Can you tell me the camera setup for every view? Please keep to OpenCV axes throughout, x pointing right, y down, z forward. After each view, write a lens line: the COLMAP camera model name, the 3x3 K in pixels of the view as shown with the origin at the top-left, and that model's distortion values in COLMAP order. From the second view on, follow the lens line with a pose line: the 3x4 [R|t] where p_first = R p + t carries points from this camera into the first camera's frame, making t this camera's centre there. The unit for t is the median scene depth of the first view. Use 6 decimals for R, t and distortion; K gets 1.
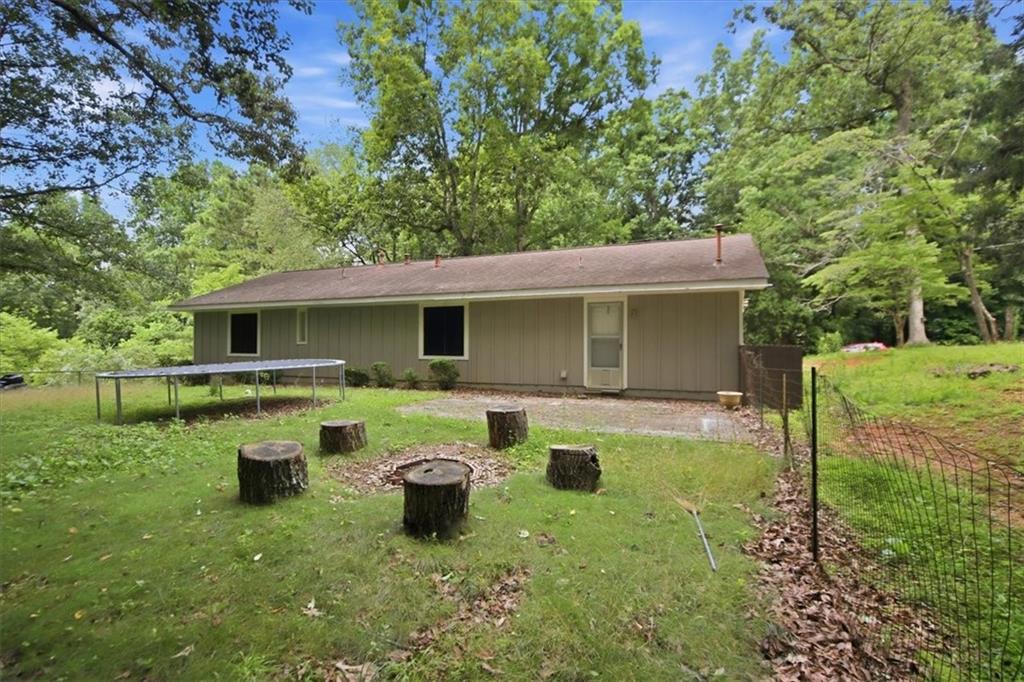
lens RADIAL K [[476.6, 0, 512.0], [0, 476.6, 341.0], [0, 0, 1]] dist [0.006384, 0.000211]
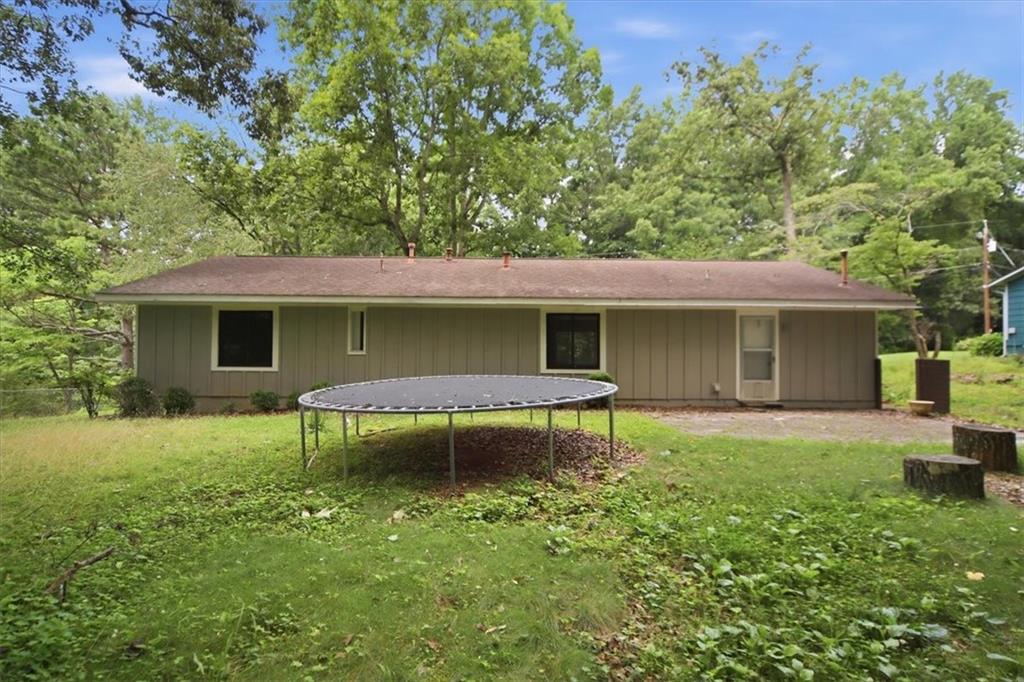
lens RADIAL K [[466.6, 0, 511.5], [0, 466.6, 351.9], [0, 0, 1]] dist [0.001668, 0.000069]
pose [[0.914896, 0.010334, 0.403557, -0.674341], [-0.010511, 0.999943, -0.001776, 0.002400], [-0.403553, -0.002617, 0.914953, 0.292134]]
